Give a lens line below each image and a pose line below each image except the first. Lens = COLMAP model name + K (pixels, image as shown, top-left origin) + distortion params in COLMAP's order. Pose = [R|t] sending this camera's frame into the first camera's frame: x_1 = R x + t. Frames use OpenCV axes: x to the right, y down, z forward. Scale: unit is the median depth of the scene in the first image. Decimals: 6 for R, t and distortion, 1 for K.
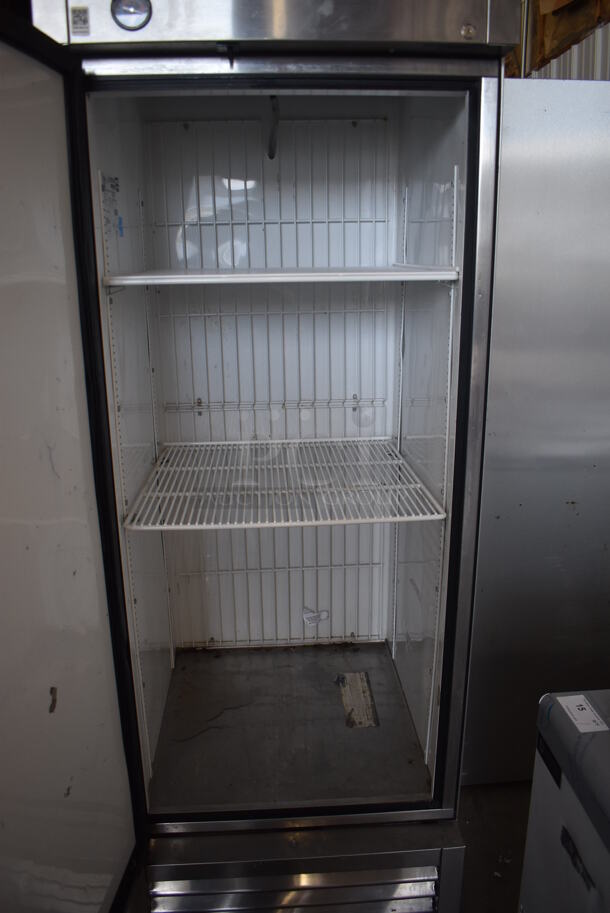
lens RADIAL K [[711.7, 0, 304.7], [0, 711.7, 456.9], [0, 0, 1]] dist [-0.088072, -0.000486]
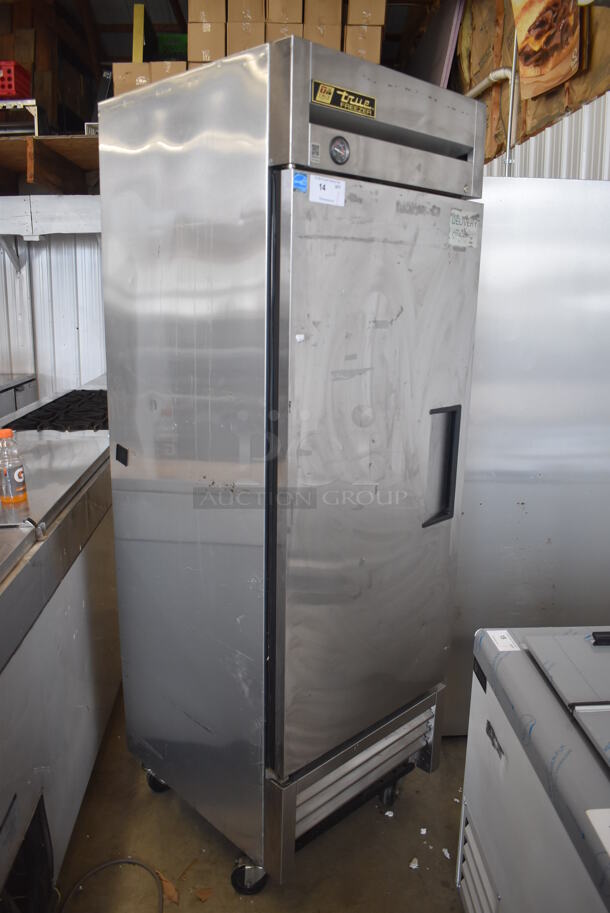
lens RADIAL K [[711.7, 0, 305.7], [0, 711.7, 455.9], [0, 0, 1]] dist [-0.088072, -0.000486]
pose [[0.999509, 0.028603, -0.012776, 0.007371], [-0.029049, 0.998922, -0.036214, 0.055613], [0.011726, 0.036567, 0.999262, -0.412111]]
